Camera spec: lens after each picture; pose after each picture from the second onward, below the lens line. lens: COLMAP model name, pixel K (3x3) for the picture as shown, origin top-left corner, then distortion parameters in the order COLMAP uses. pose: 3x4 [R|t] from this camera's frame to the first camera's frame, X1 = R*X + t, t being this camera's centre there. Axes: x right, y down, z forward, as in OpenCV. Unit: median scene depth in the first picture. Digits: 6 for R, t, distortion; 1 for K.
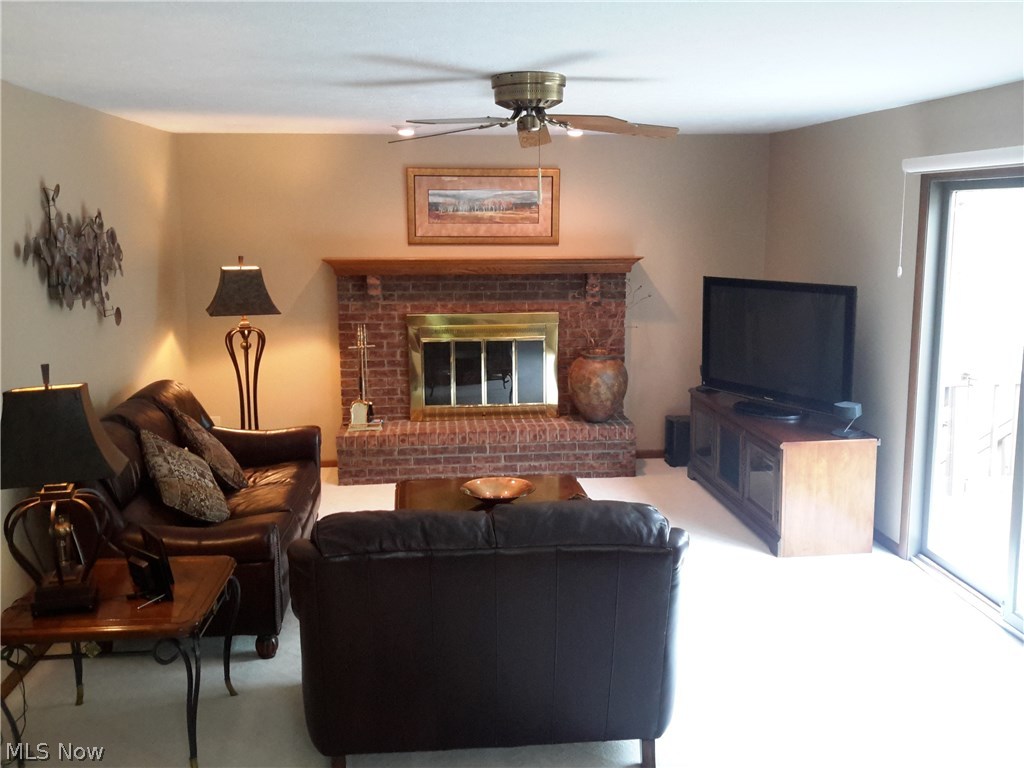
lens RADIAL K [[965.7, 0, 515.2], [0, 965.7, 385.4], [0, 0, 1]] dist [0.100653, 0.000000]
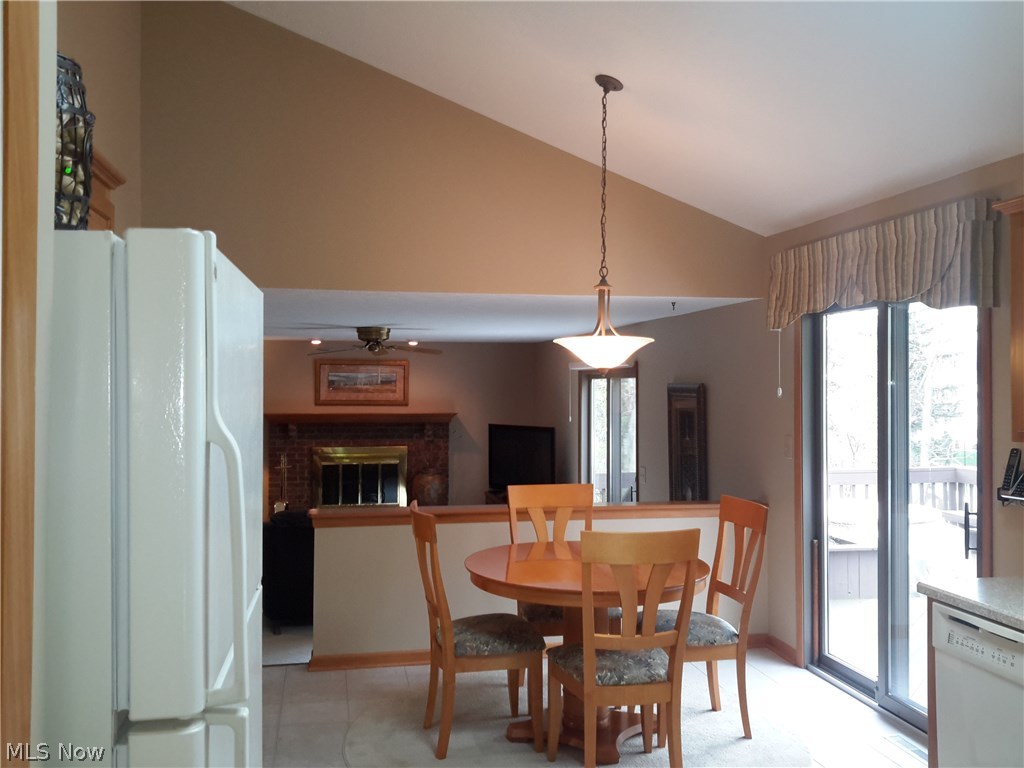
lens RADIAL K [[965.7, 0, 513.2], [0, 965.7, 381.5], [0, 0, 1]] dist [0.100653, 0.000000]
pose [[0.995339, 0.010102, 0.095906, 0.064814], [0.007221, 0.983899, -0.178579, 0.109559], [-0.096166, 0.178439, 0.979240, -0.636641]]
